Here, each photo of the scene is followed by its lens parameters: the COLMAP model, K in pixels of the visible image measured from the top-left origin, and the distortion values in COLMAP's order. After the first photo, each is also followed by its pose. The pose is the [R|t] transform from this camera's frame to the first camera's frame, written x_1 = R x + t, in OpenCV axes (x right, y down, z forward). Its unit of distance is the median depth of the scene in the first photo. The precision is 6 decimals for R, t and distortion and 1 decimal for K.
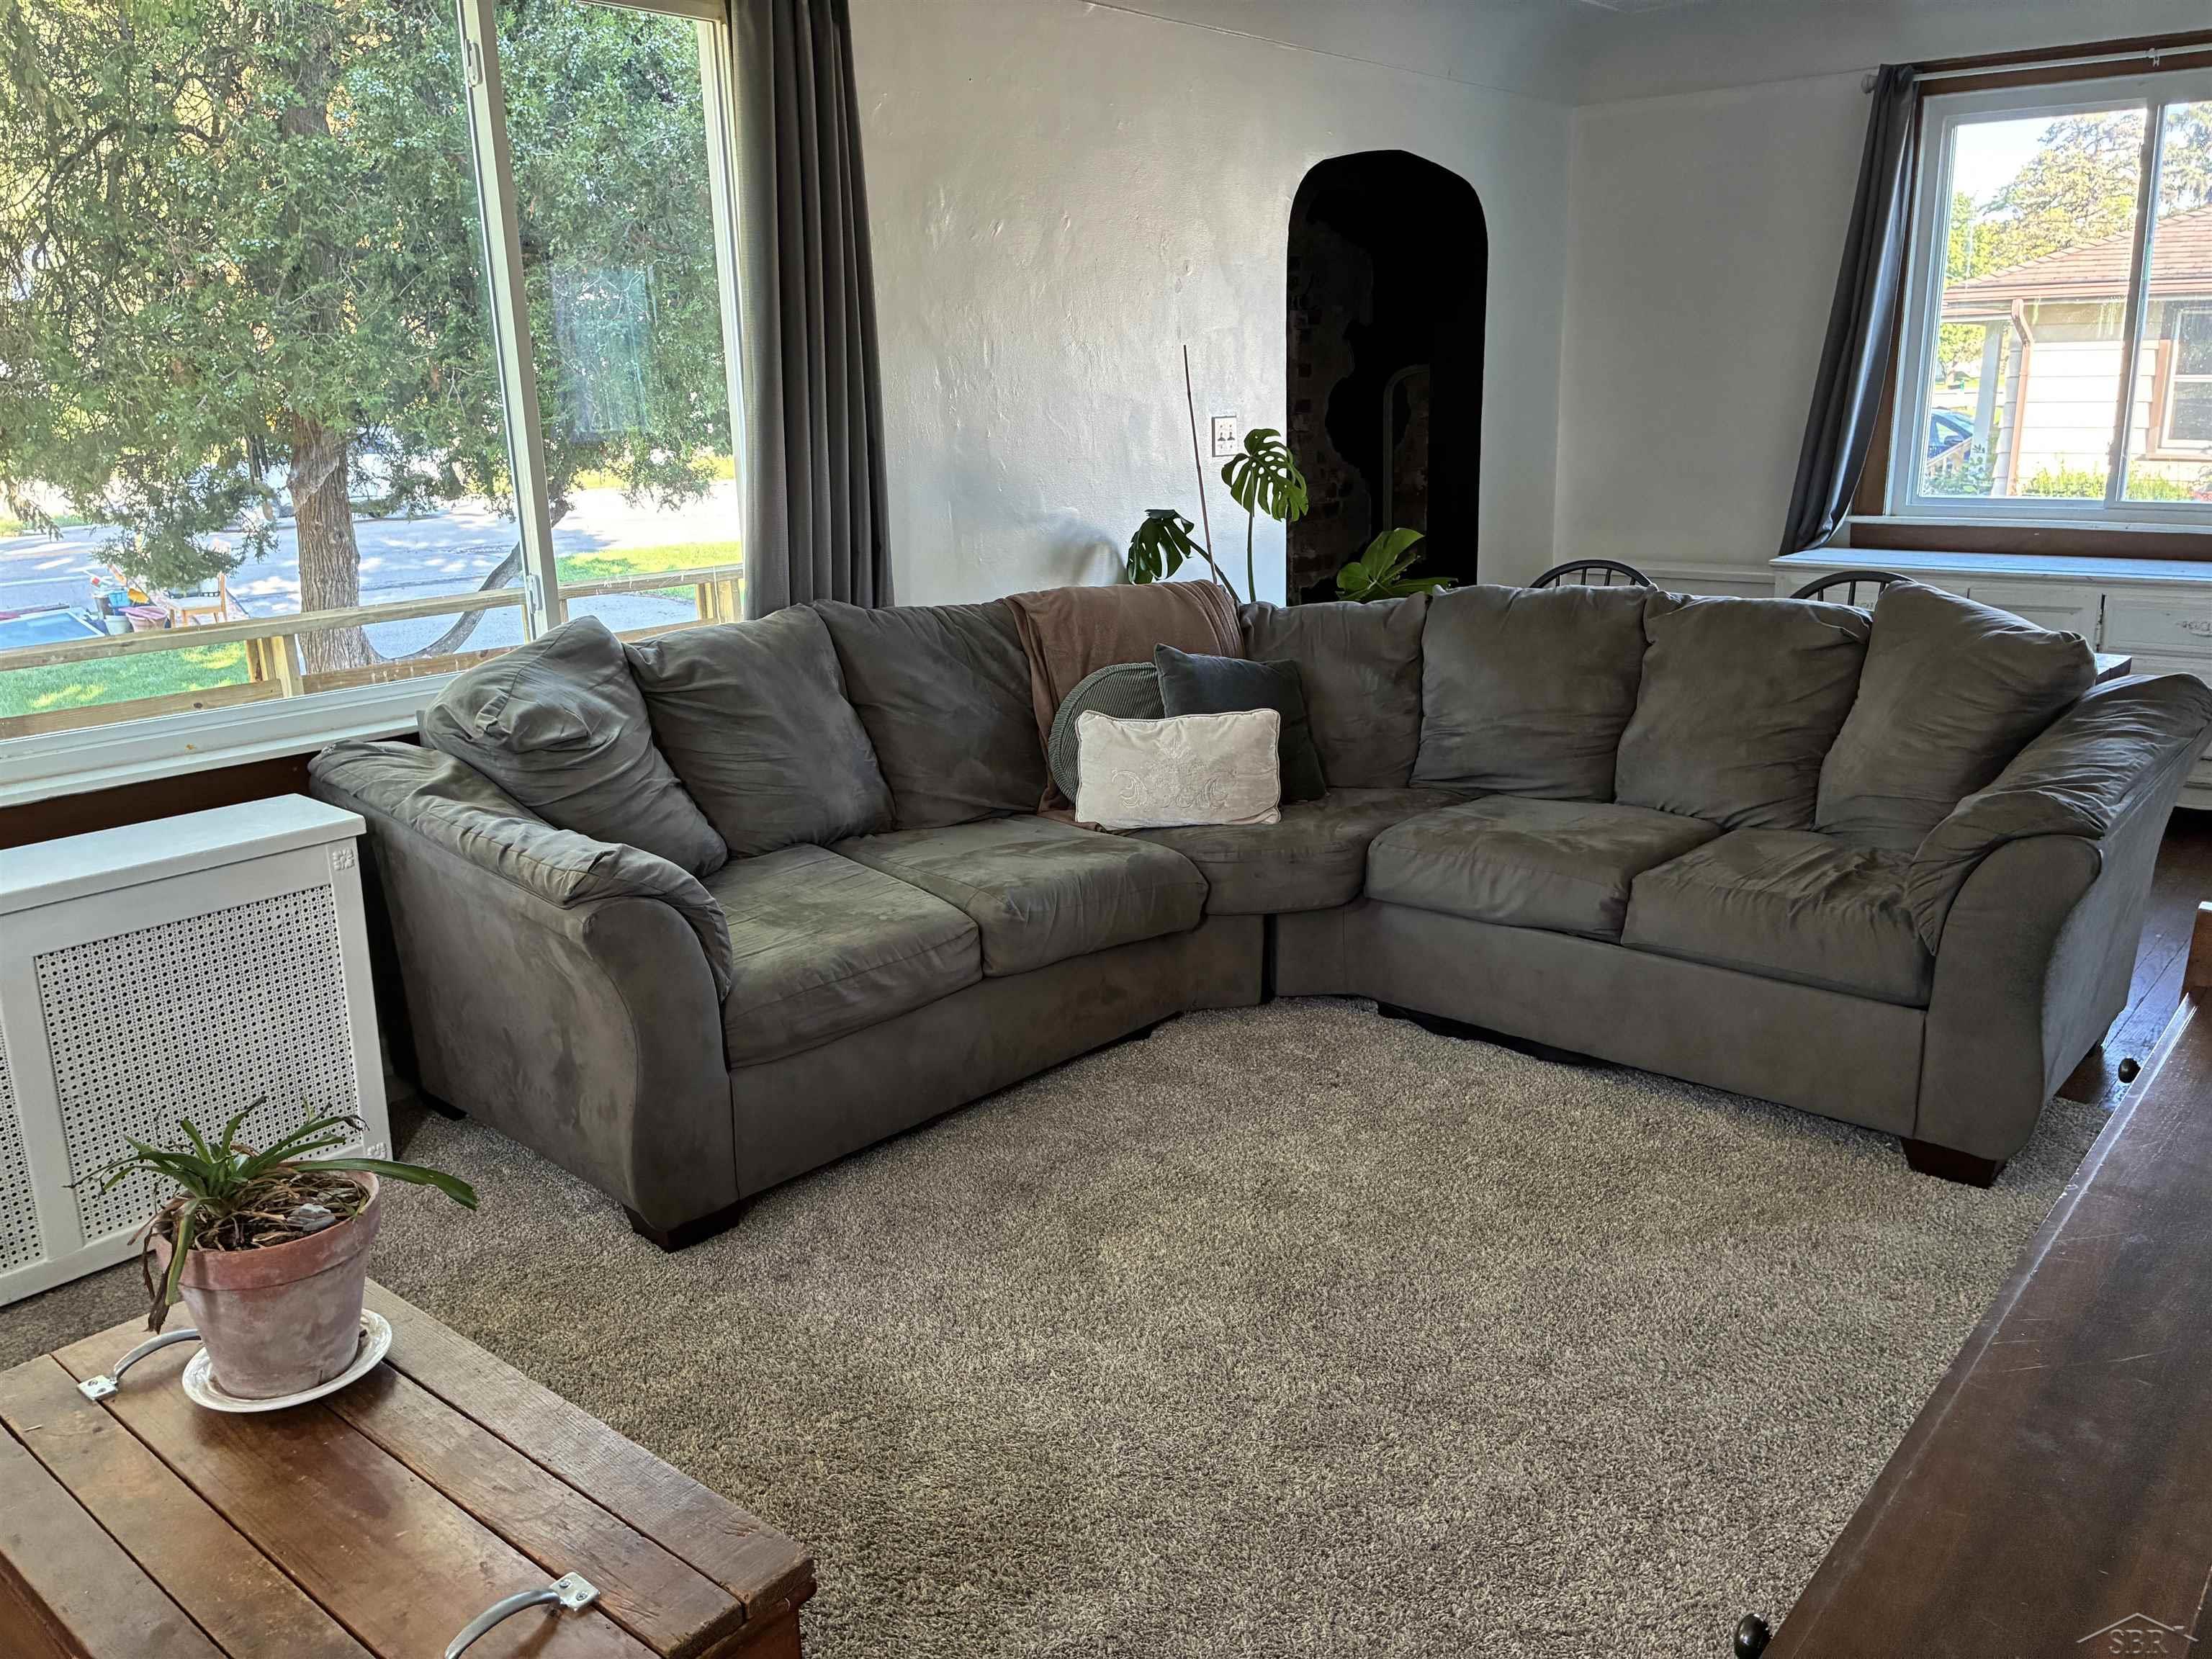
lens RADIAL K [[1694.7, 0, 1100.4], [0, 1694.7, 824.2], [0, 0, 1]] dist [0.050221, -0.066061]
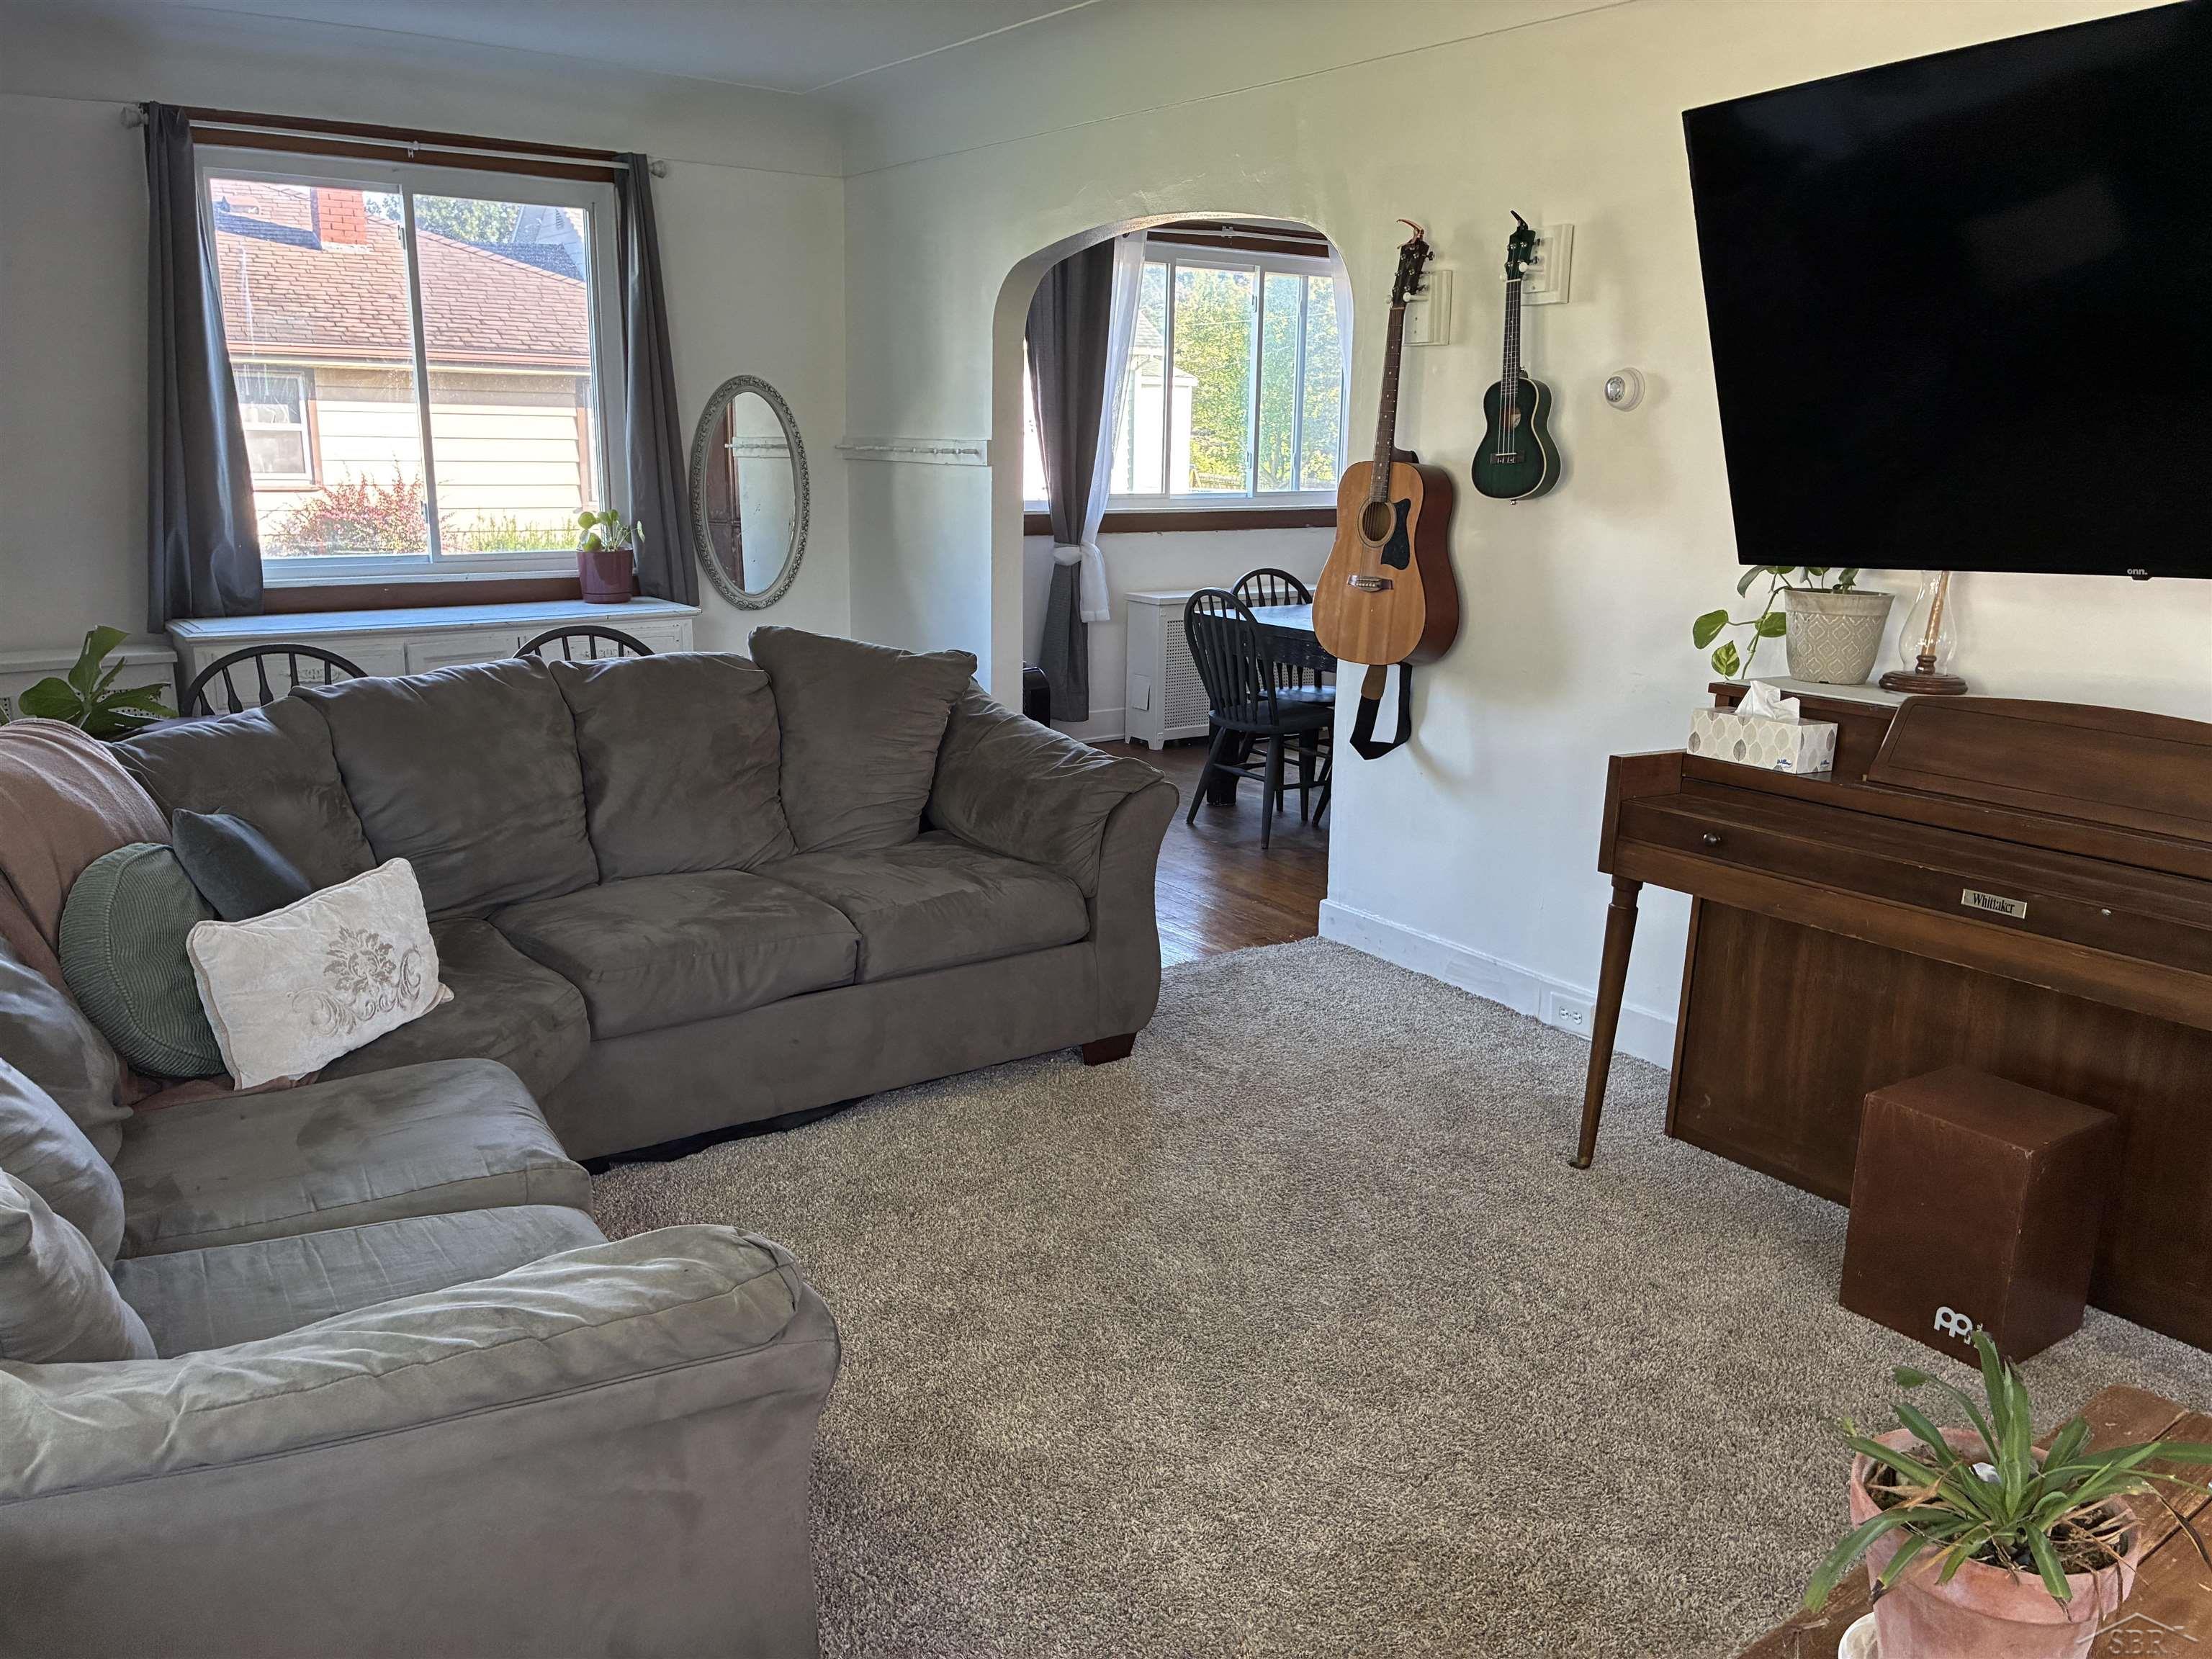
lens RADIAL K [[1694.7, 0, 1101.9], [0, 1694.7, 831.5], [0, 0, 1]] dist [0.050221, -0.066061]
pose [[0.238978, -0.202382, 0.949700, -0.556227], [0.228243, 0.962345, 0.147642, -0.122622], [-0.943819, 0.181479, 0.276172, 0.491532]]
